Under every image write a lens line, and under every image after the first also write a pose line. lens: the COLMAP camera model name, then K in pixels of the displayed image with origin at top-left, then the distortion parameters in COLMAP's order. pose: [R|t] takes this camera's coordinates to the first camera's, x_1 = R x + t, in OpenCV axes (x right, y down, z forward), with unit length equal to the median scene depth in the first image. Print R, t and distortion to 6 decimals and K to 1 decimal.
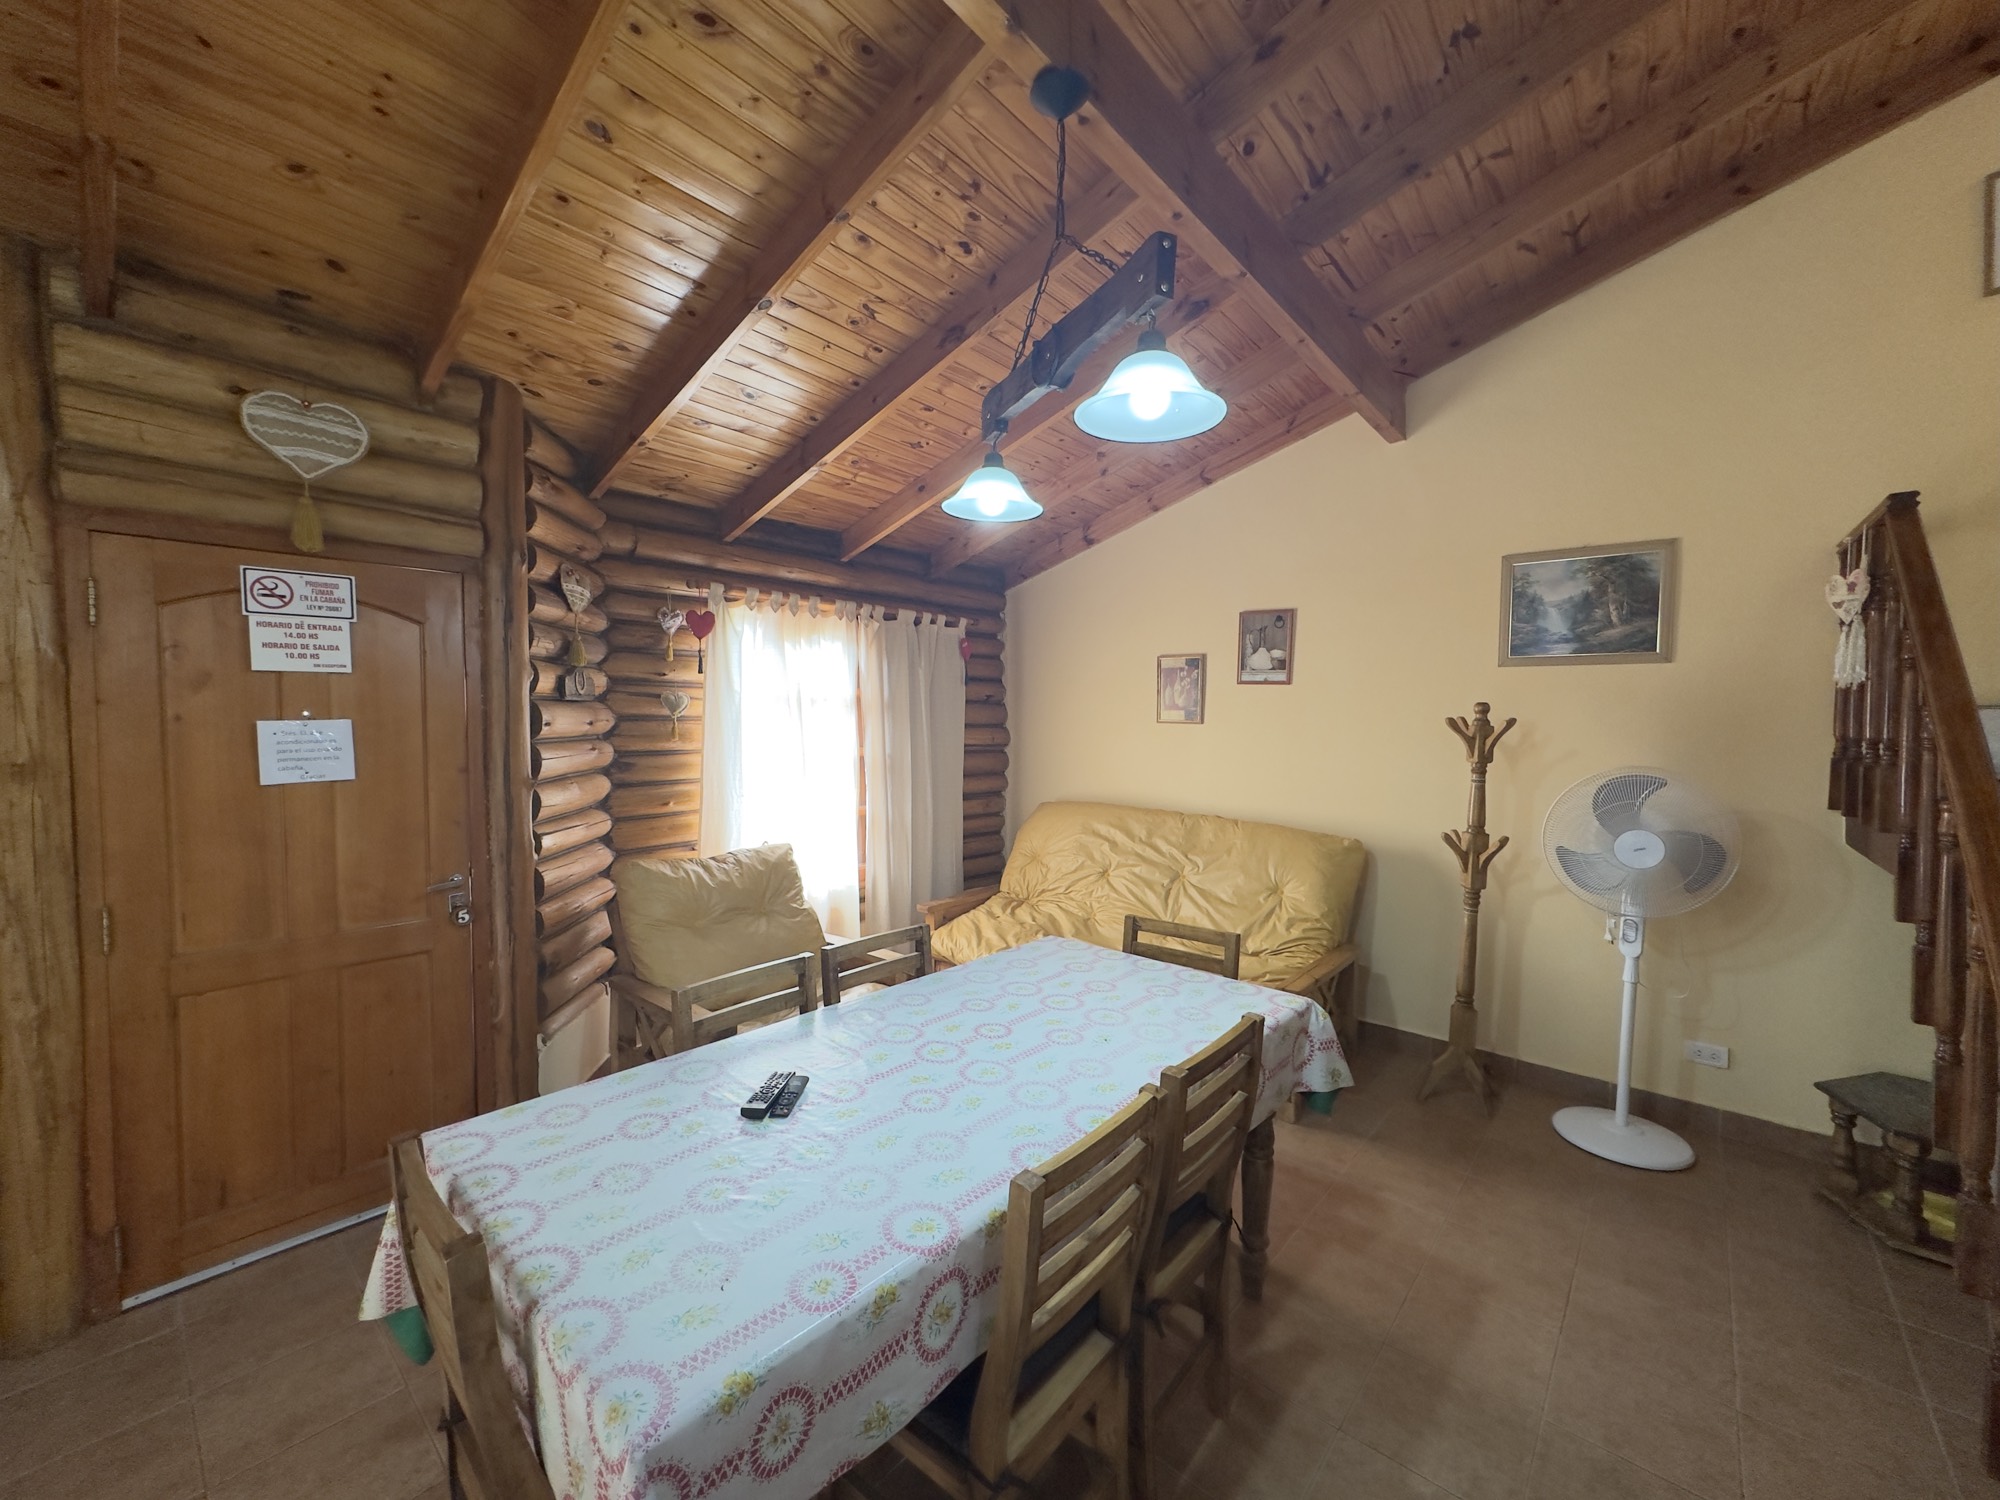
lens RADIAL K [[800.2, 0, 997.8], [0, 800.2, 745.5], [0, 0, 1]] dist [-0.000498, 0.000079]
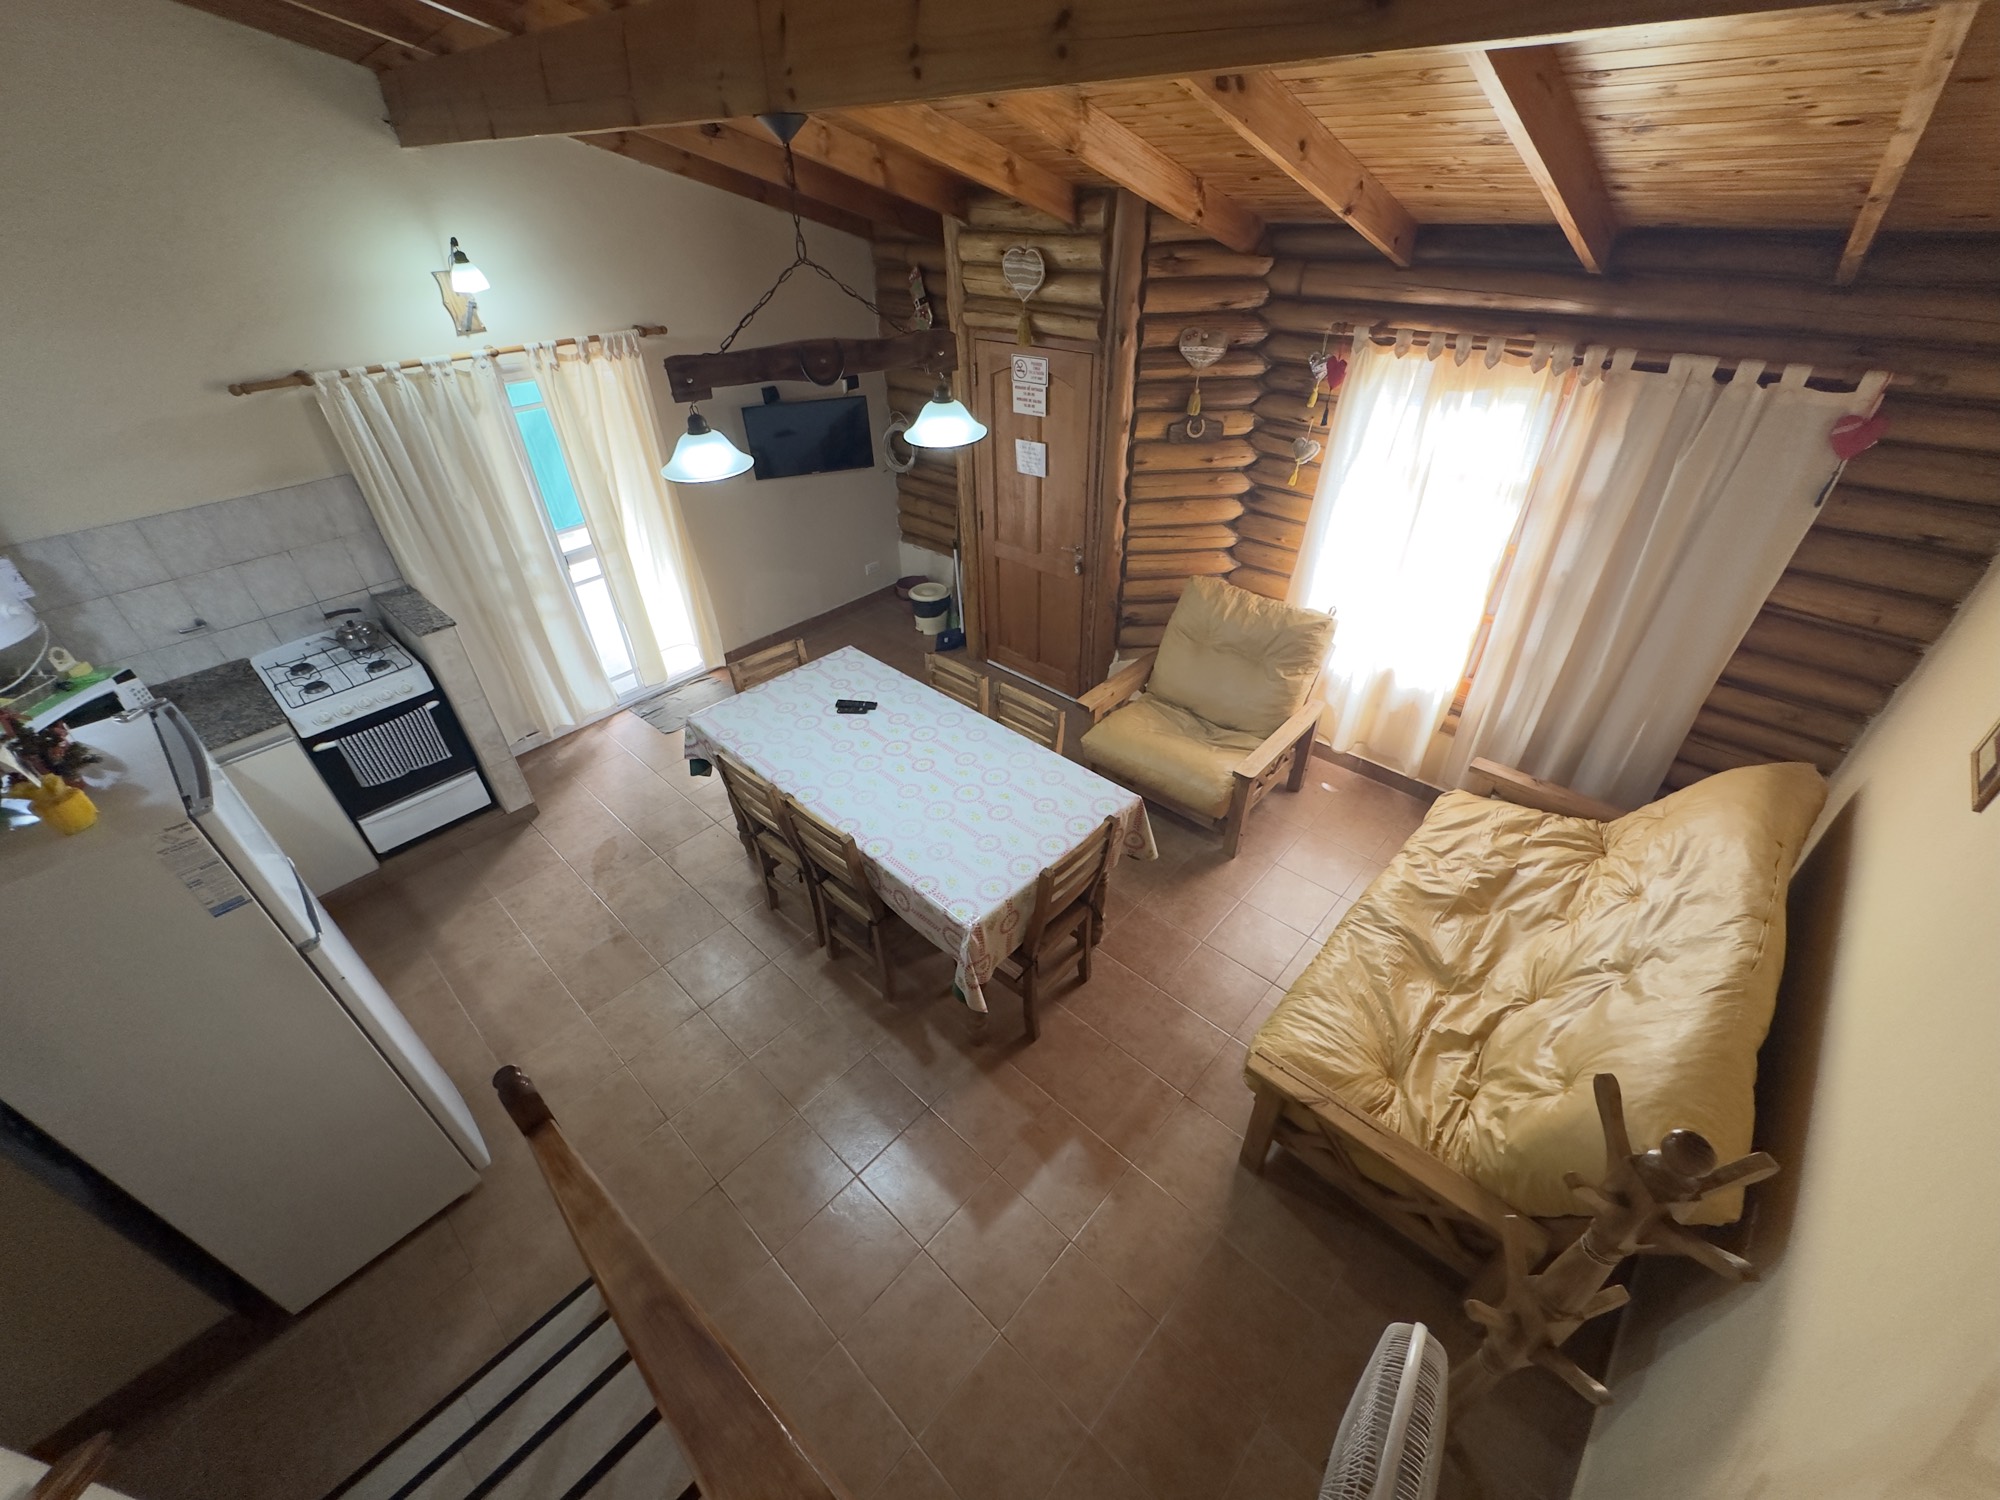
lens RADIAL K [[800.2, 0, 1001.1], [0, 800.2, 746.6], [0, 0, 1]] dist [-0.000498, 0.000079]
pose [[-0.030780, 0.577565, -0.815764, 0.786184], [-0.009344, 0.815949, 0.578049, -0.381972], [0.999483, 0.025415, -0.019718, 0.699552]]
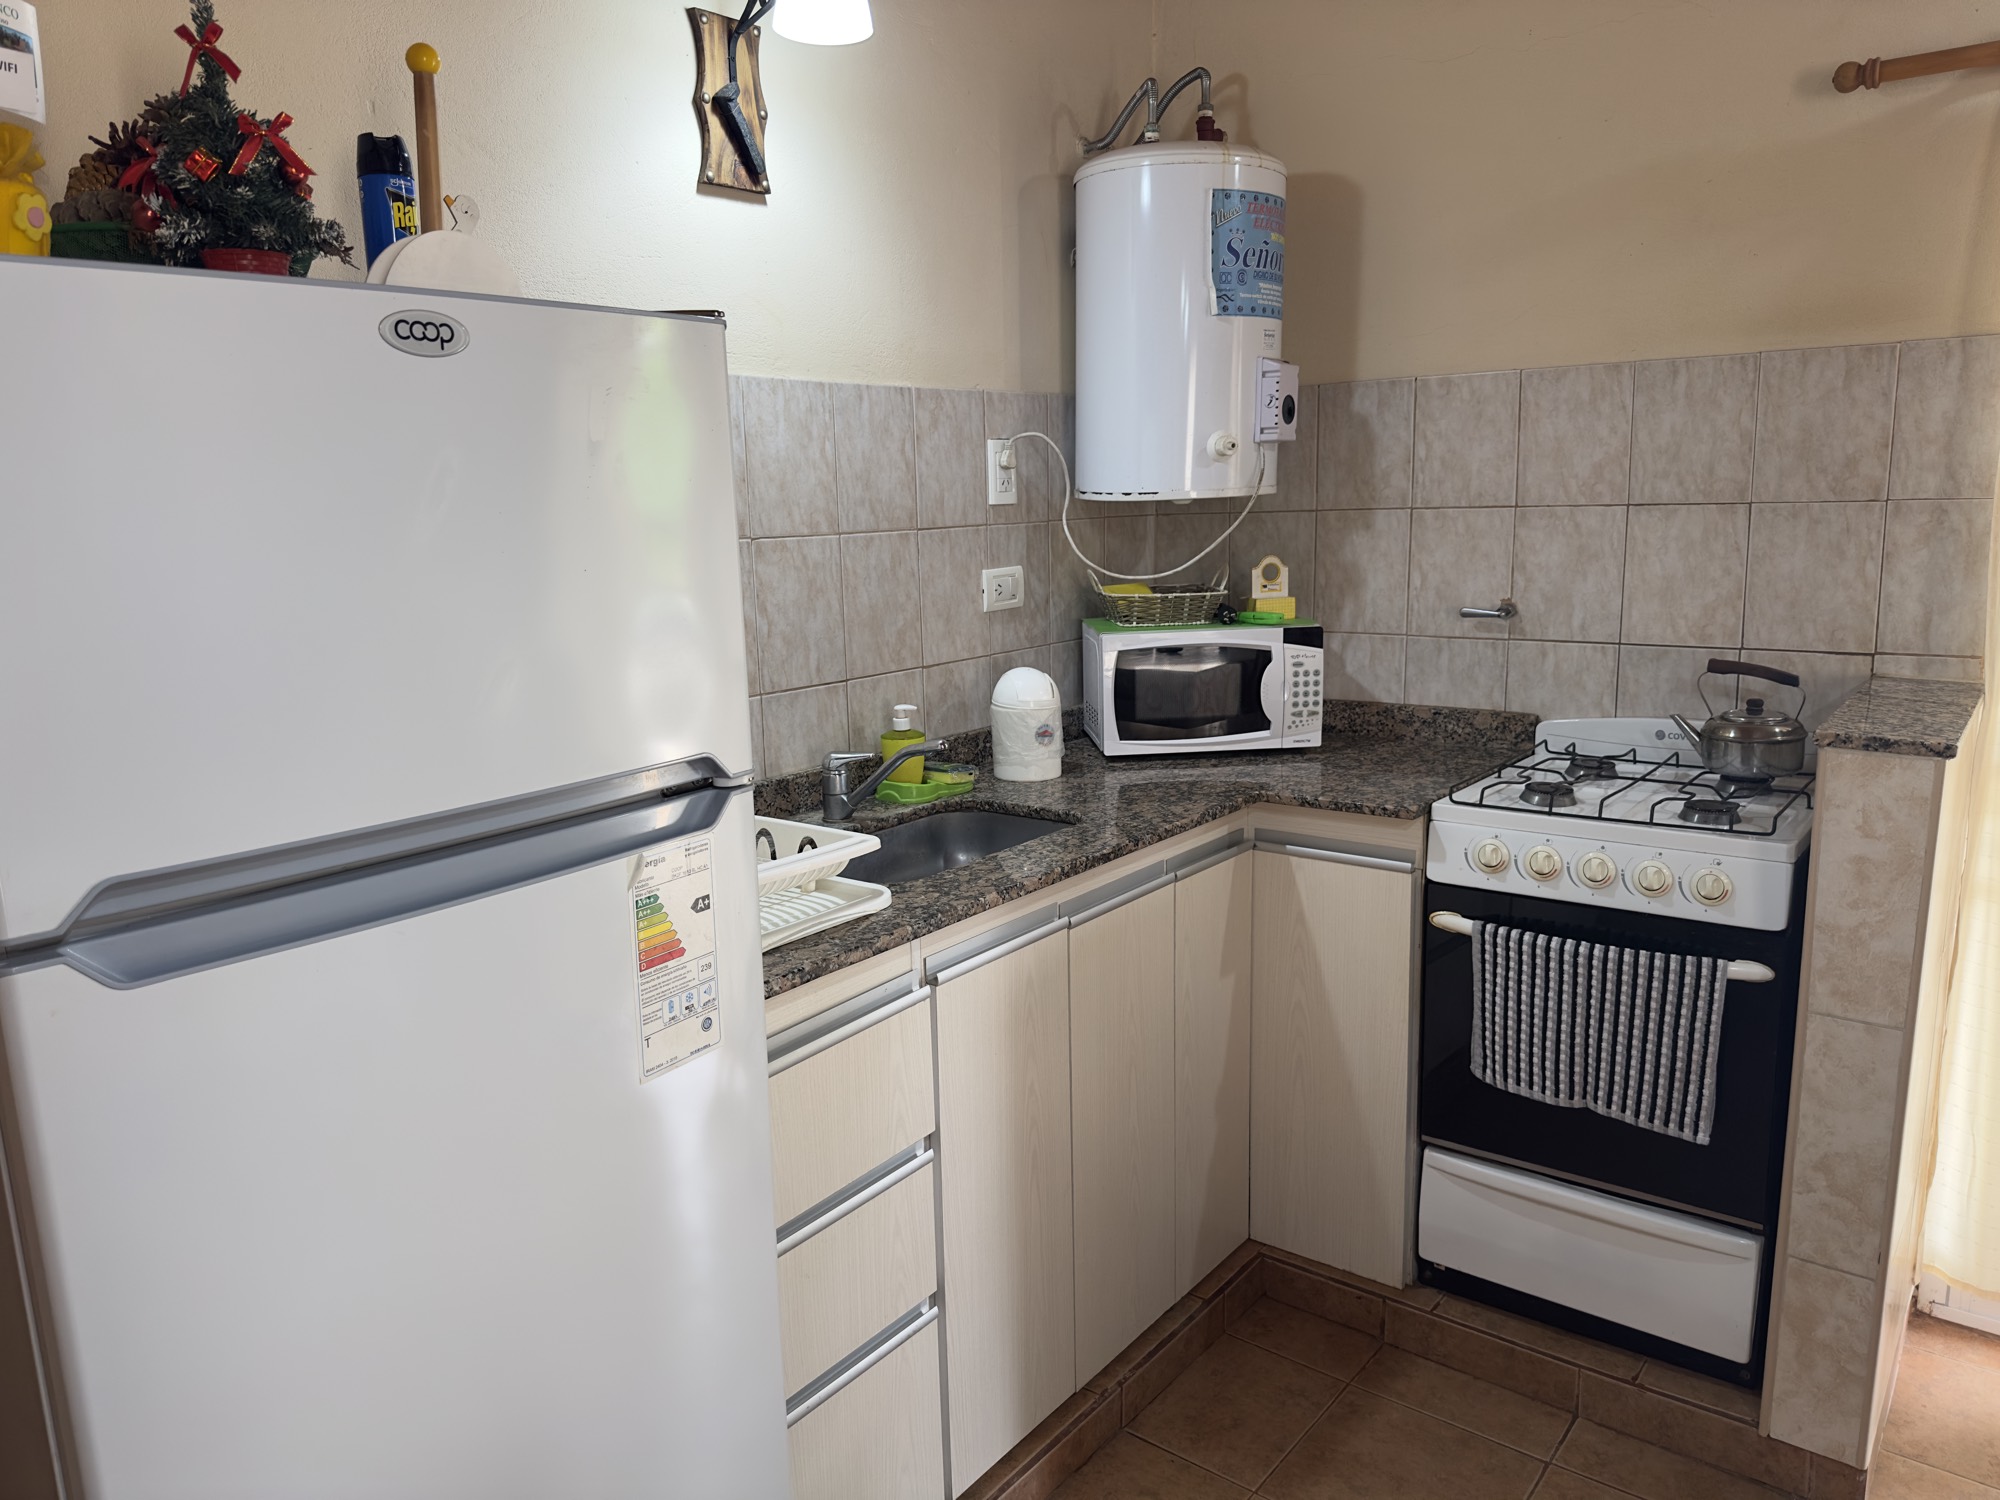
lens RADIAL K [[1396.3, 0, 1009.5], [0, 1396.3, 755.9], [0, 0, 1]] dist [0.058730, -0.074636]
pose [[-0.998748, 0.027769, -0.041609, 0.190974], [0.018118, 0.976104, 0.216547, 0.005945], [0.046628, 0.215522, -0.975385, 0.432419]]
